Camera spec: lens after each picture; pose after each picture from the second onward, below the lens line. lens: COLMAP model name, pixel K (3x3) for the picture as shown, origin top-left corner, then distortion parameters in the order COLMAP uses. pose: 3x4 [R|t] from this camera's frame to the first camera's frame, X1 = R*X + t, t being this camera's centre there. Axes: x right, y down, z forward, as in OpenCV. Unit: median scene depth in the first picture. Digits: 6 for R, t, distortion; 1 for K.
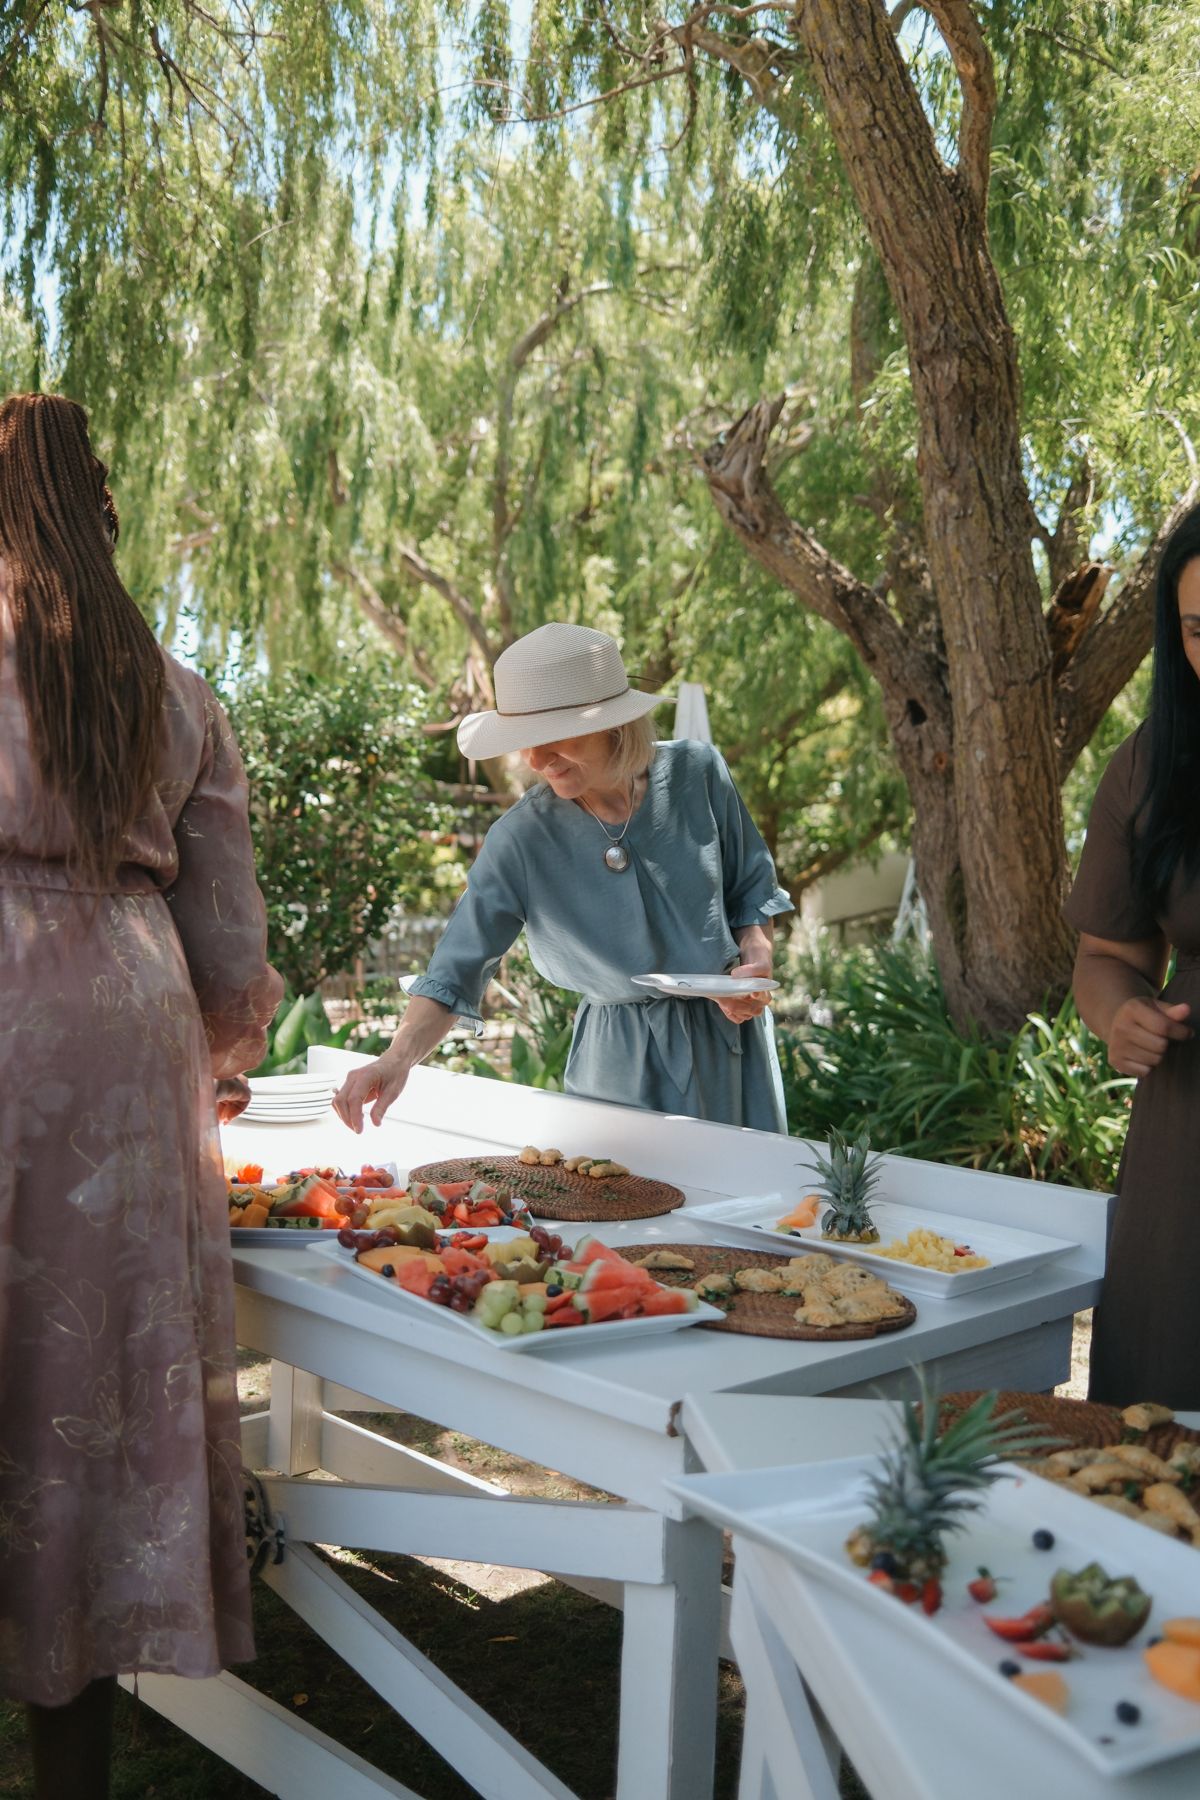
lens RADIAL K [[1826.4, 0, 588.9], [0, 1826.4, 886.4], [0, 0, 1]] dist [-0.056170, 0.141011]
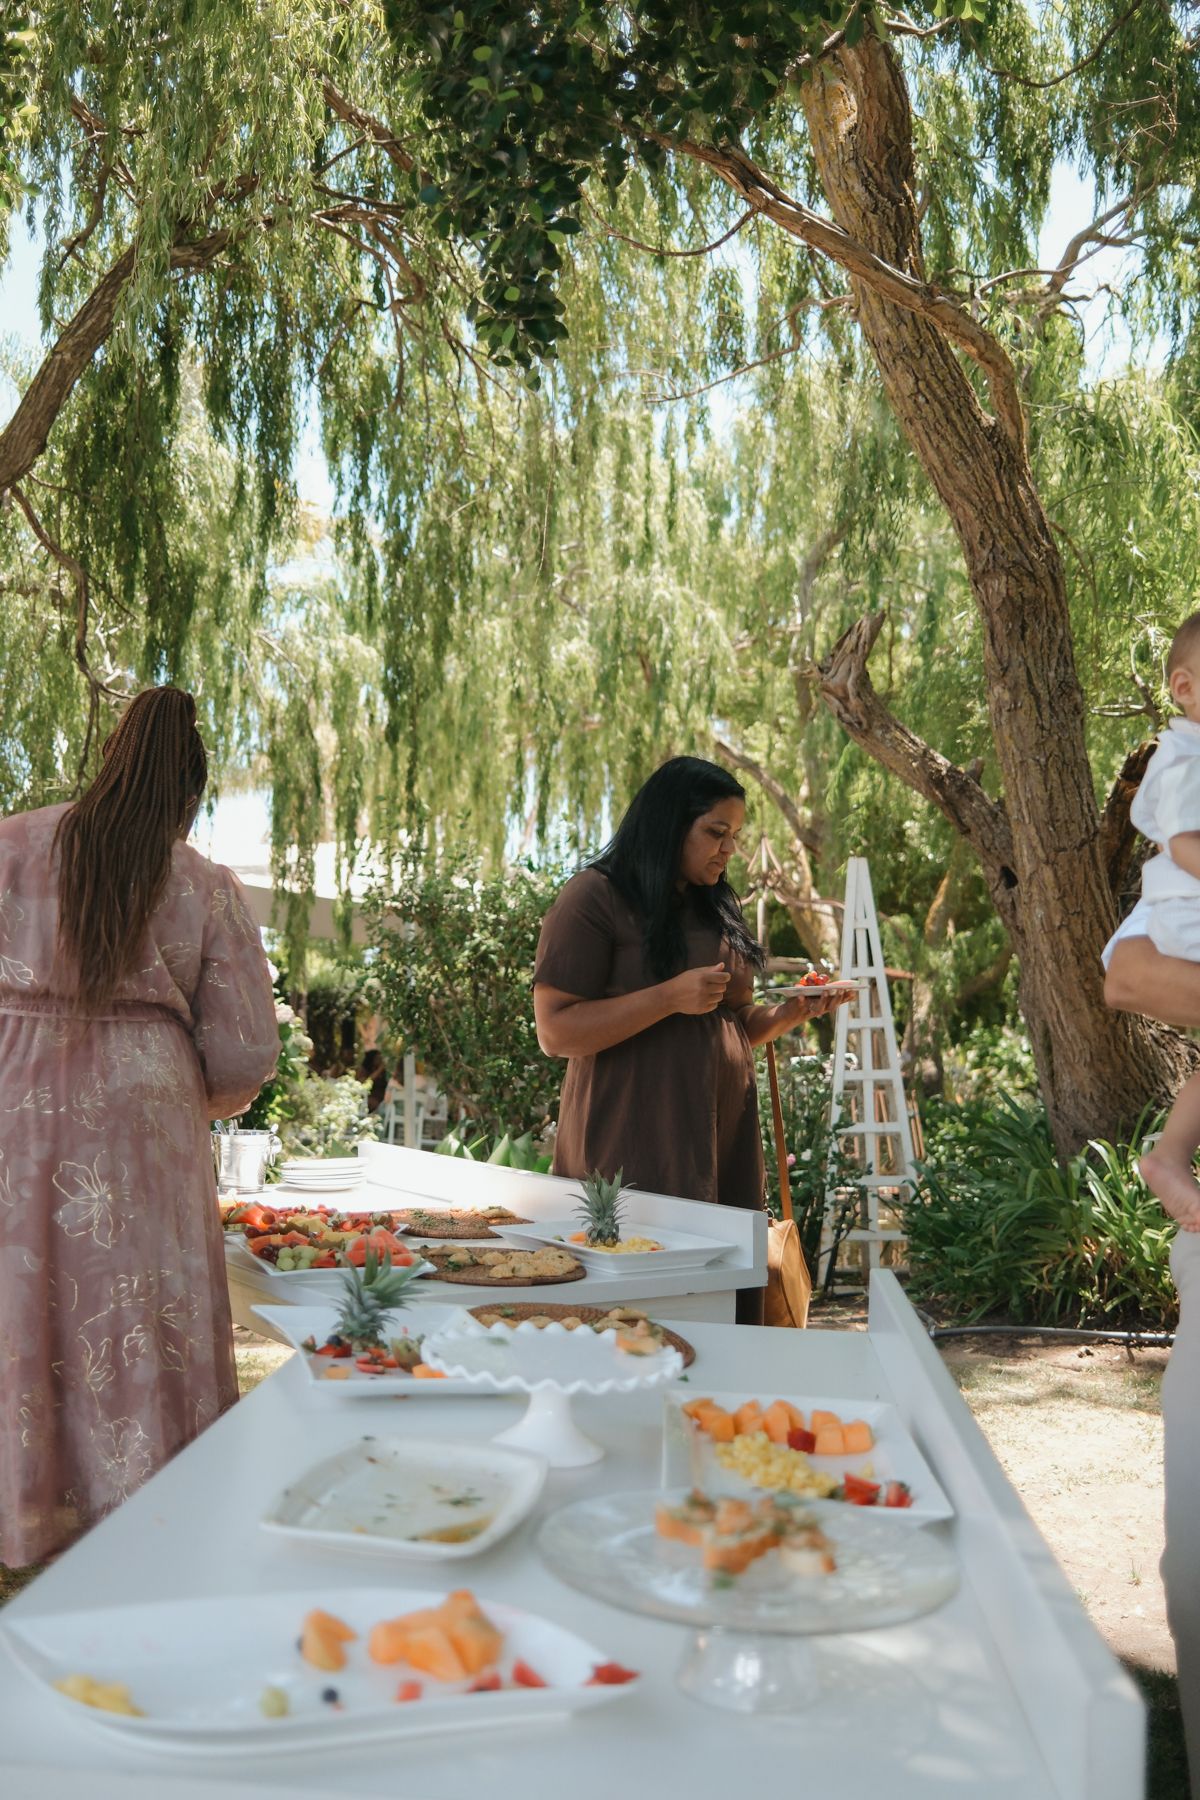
lens RADIAL K [[1826.4, 0, 588.9], [0, 1826.4, 886.4], [0, 0, 1]] dist [-0.056170, 0.141011]
pose [[0.975960, -0.034348, -0.215227, 0.093856], [0.013349, 0.995070, -0.098274, 0.010469], [0.217541, 0.093038, 0.971607, -0.091228]]
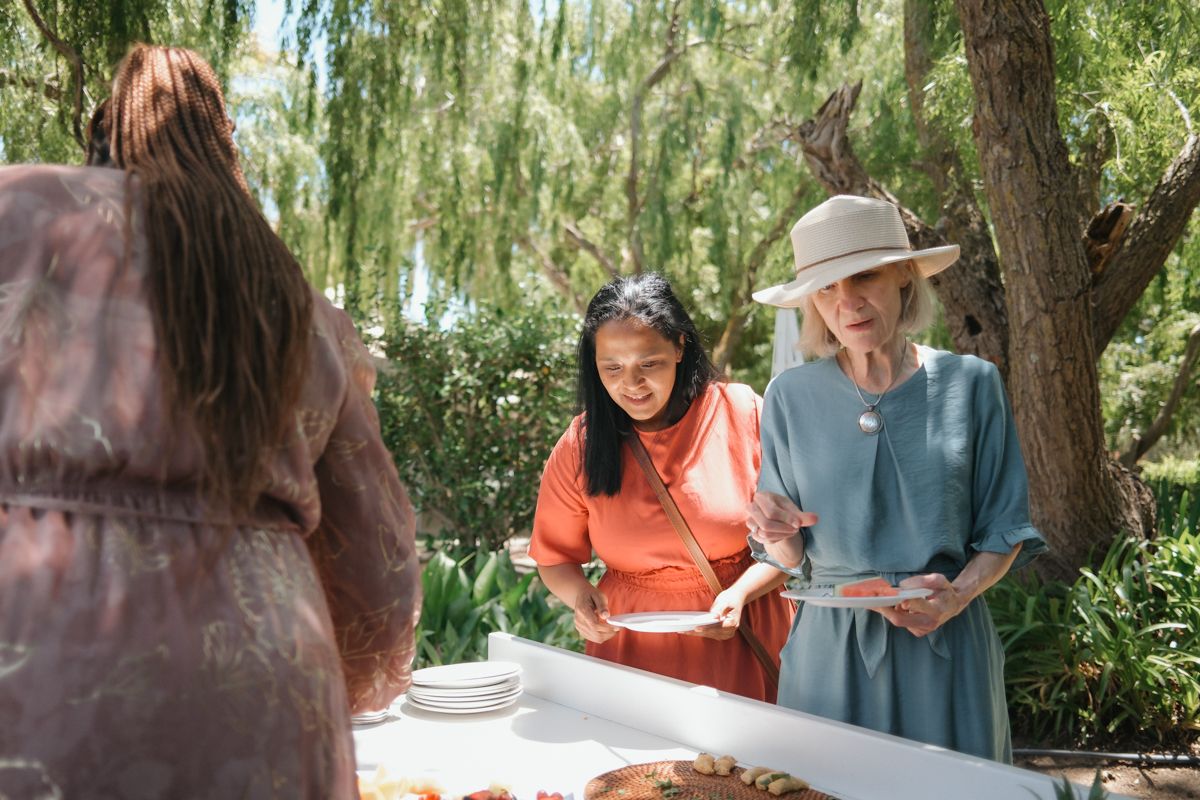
lens RADIAL K [[1217.6, 0, 600.0], [0, 1217.6, 400.0], [0, 0, 1]] dist [-0.056170, 0.141011]
pose [[0.997031, -0.017524, -0.074984, -0.009011], [0.014219, 0.998914, -0.044379, -0.005658], [0.075680, 0.043181, 0.996197, 0.080986]]
